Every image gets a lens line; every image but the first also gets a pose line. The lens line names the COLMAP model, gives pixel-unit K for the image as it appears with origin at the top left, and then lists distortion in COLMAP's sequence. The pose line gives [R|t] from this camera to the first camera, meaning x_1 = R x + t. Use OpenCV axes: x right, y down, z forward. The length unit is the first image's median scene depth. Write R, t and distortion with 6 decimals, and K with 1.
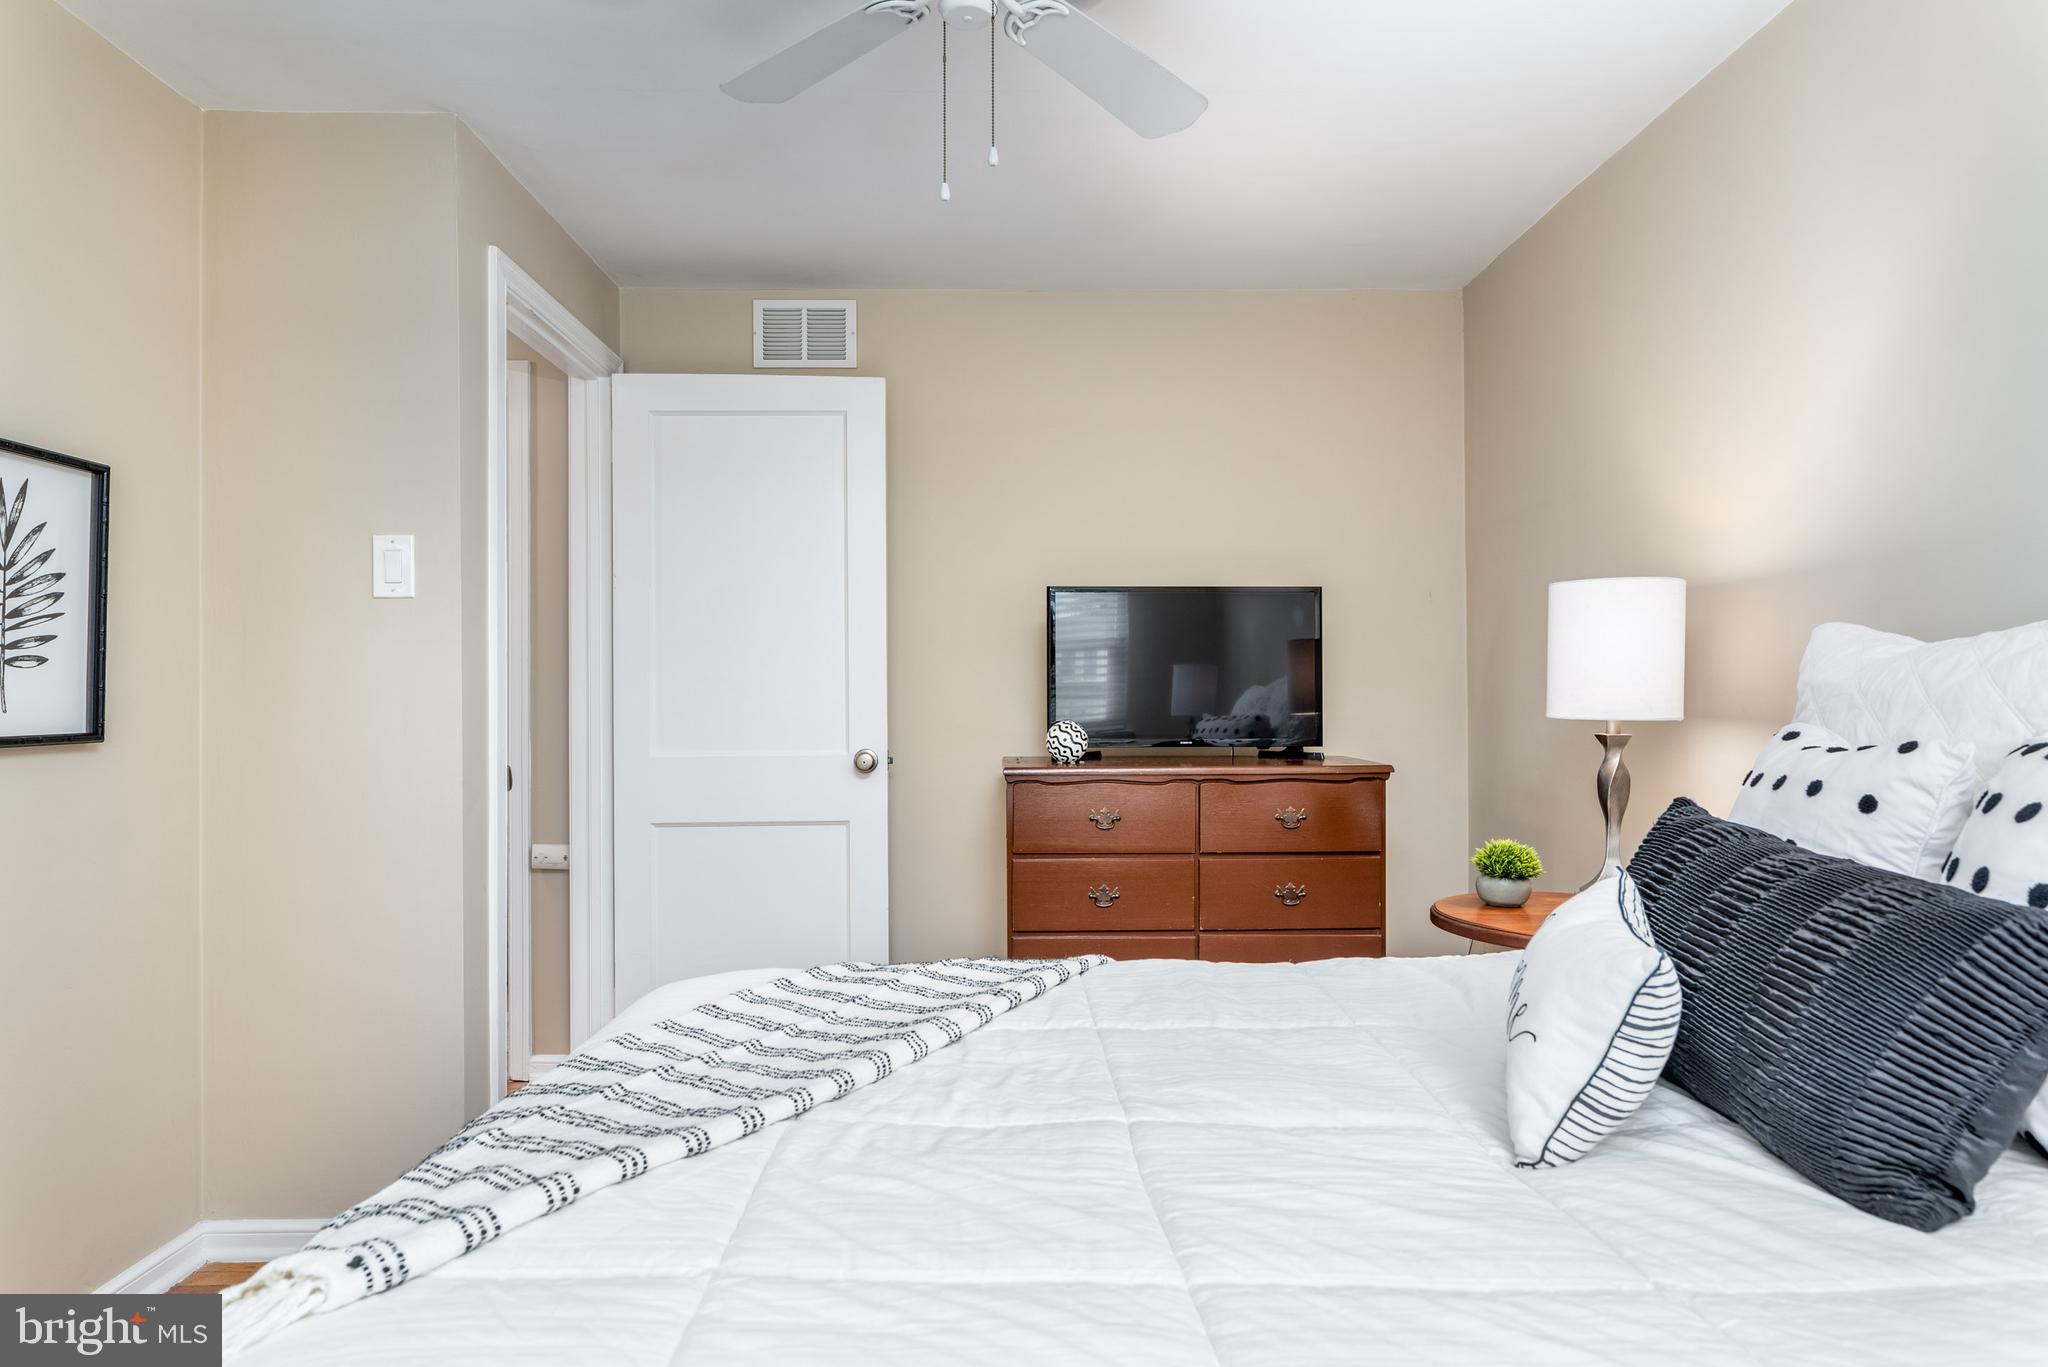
lens RADIAL K [[1203.7, 0, 1023.9], [0, 1203.7, 688.5], [0, 0, 1]] dist [0.000322, 0.001938]
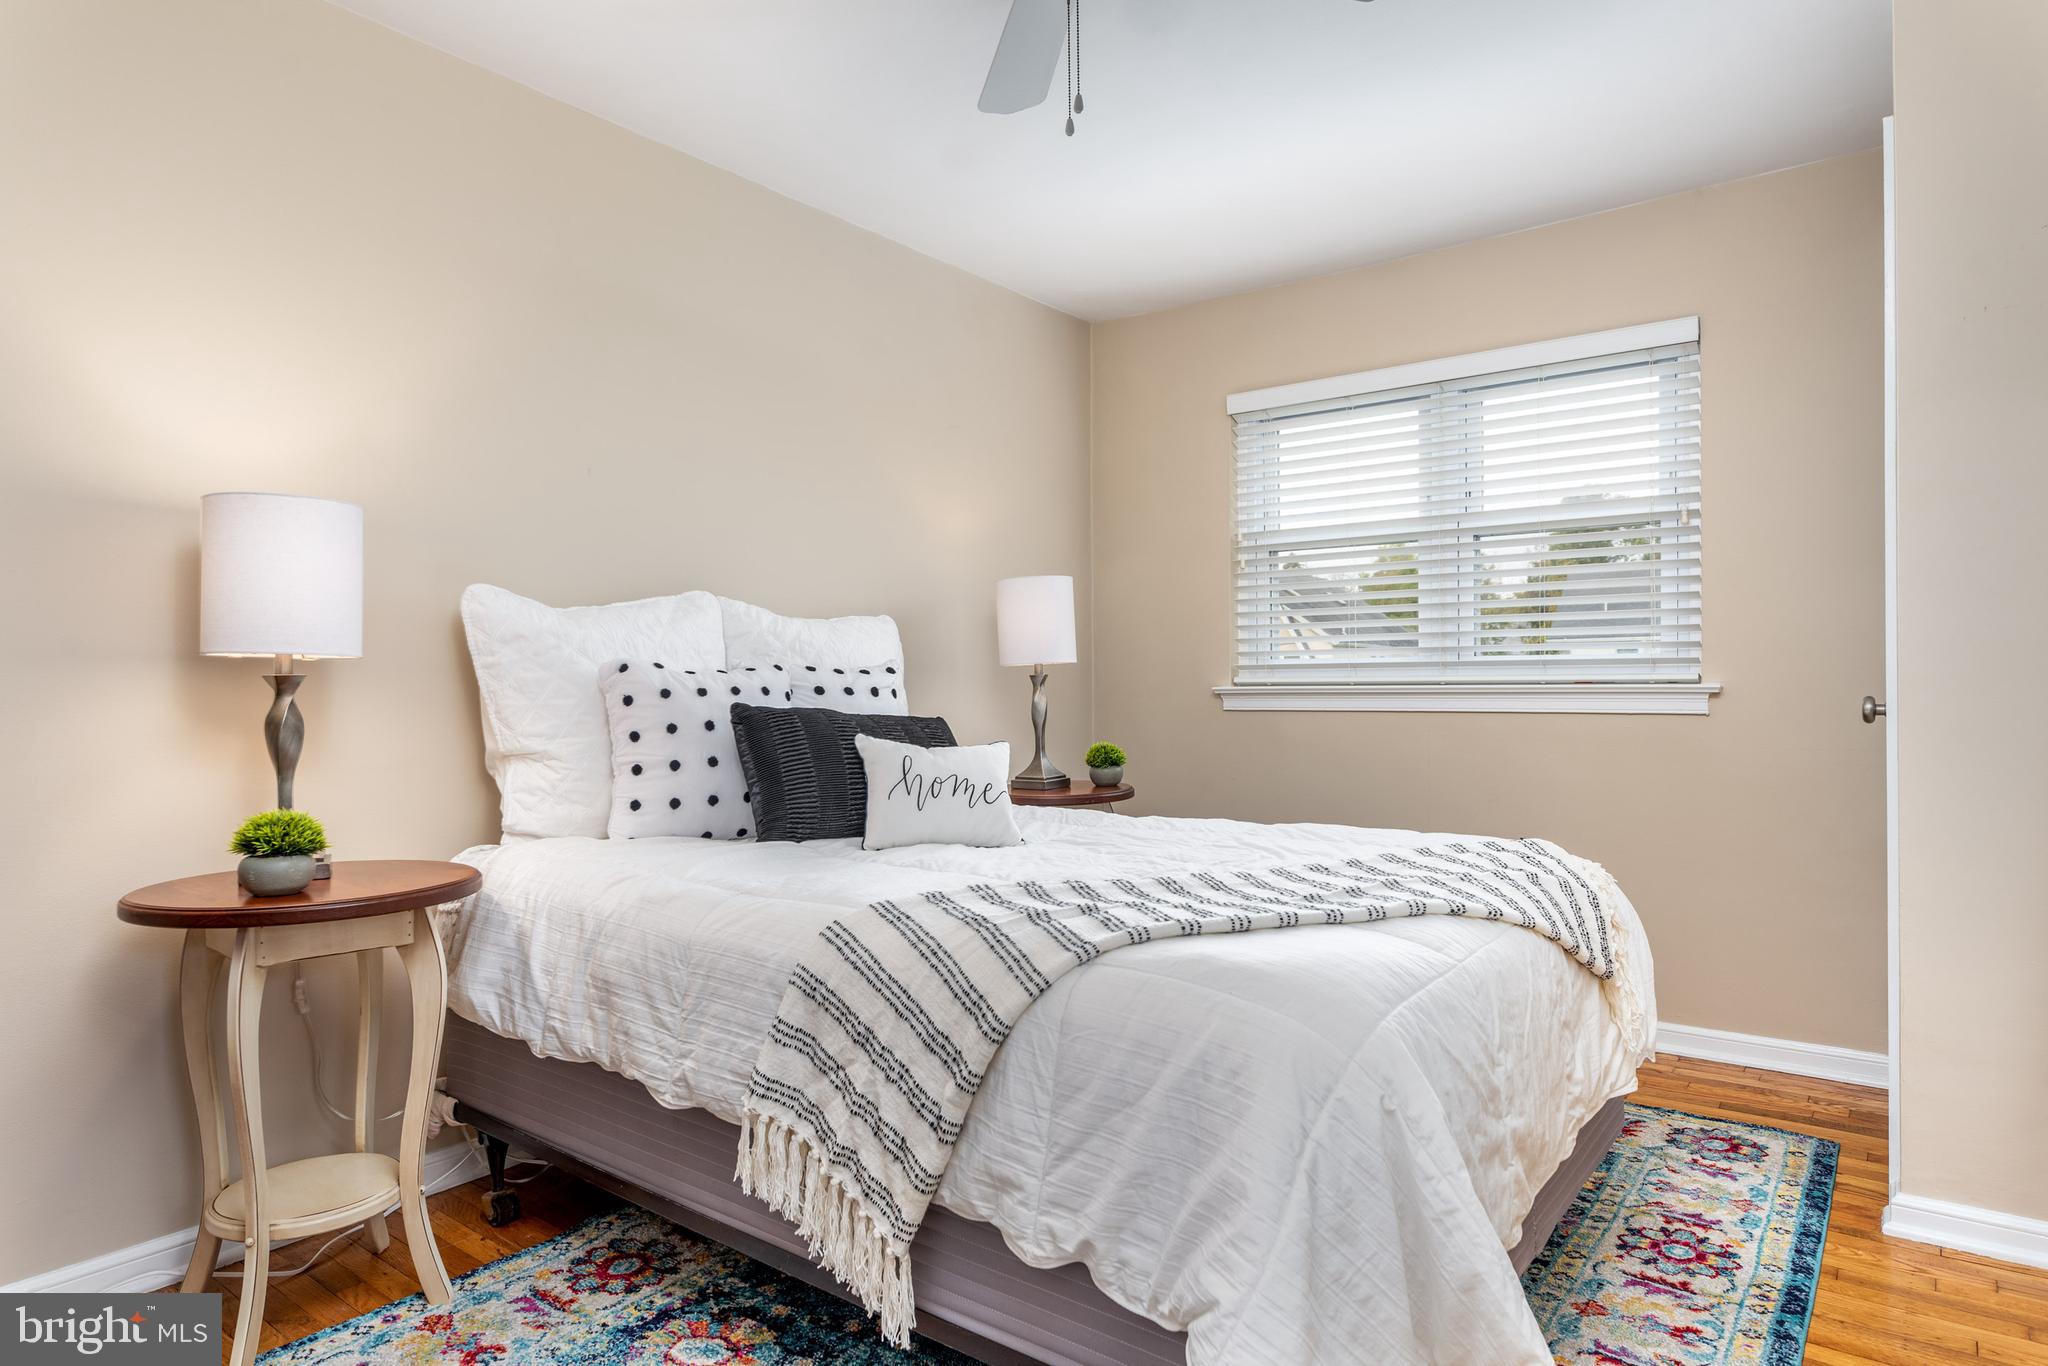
lens RADIAL K [[1203.7, 0, 1024.6], [0, 1203.7, 684.4], [0, 0, 1]] dist [0.000322, 0.001938]
pose [[-0.774421, 0.012227, 0.632553, -0.479895], [0.002617, 0.999867, -0.016123, 0.061511], [-0.632666, -0.010830, -0.774349, 1.336563]]
